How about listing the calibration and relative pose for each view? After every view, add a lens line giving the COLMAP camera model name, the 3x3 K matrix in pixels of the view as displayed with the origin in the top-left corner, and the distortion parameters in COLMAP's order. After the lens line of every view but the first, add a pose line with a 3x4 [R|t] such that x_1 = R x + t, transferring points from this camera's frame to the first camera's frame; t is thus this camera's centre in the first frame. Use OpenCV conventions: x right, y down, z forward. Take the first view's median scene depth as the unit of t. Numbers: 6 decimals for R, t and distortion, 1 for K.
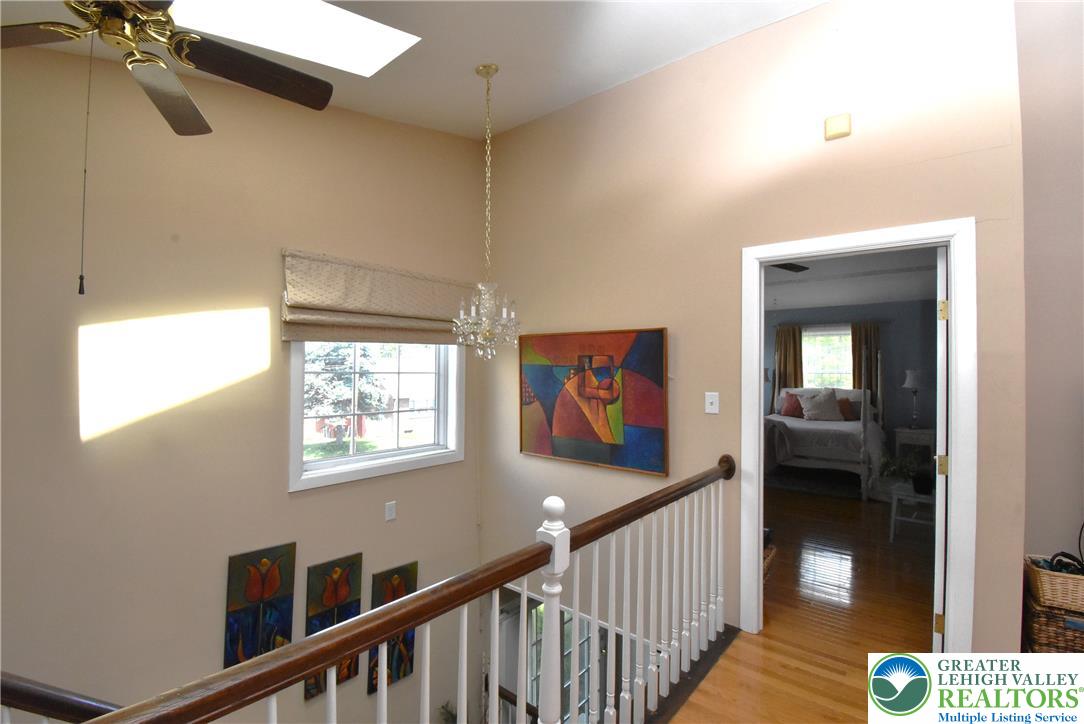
lens RADIAL K [[486.2, 0, 541.7], [0, 486.2, 363.9], [0, 0, 1]] dist [0.000277, -0.000018]
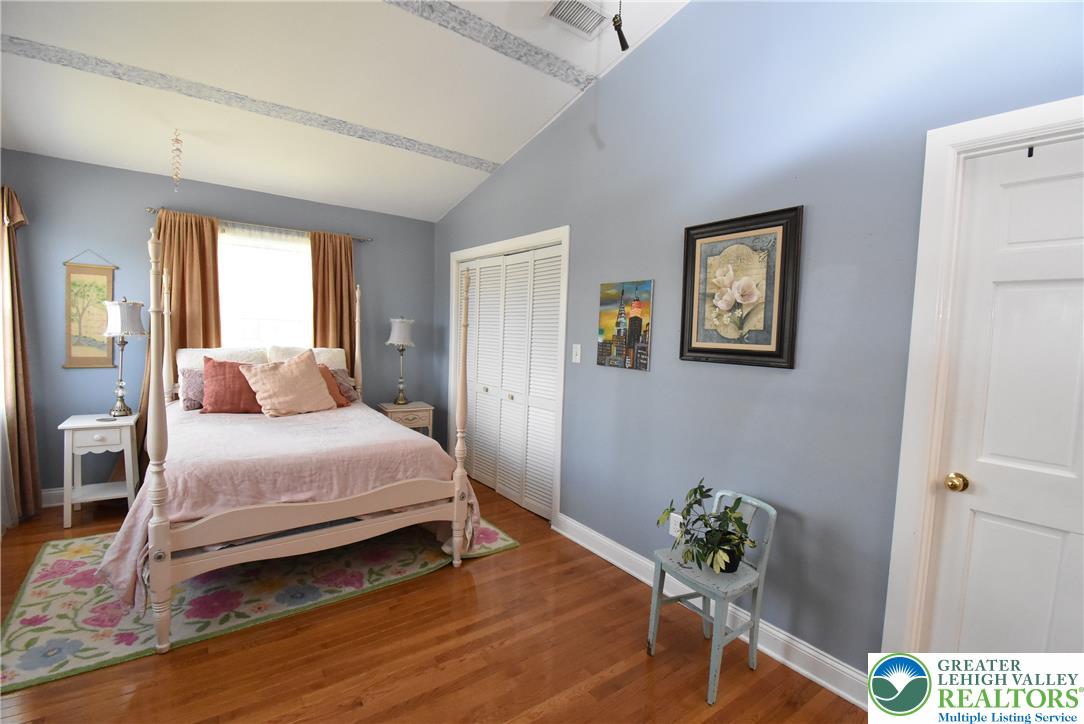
lens RADIAL K [[486.2, 0, 541.4], [0, 486.2, 364.2], [0, 0, 1]] dist [0.000277, -0.000018]
pose [[0.245411, -0.065161, 0.967227, 0.149859], [-0.044750, 0.995913, 0.078448, 0.014427], [-0.968386, -0.062535, 0.241492, 0.620697]]
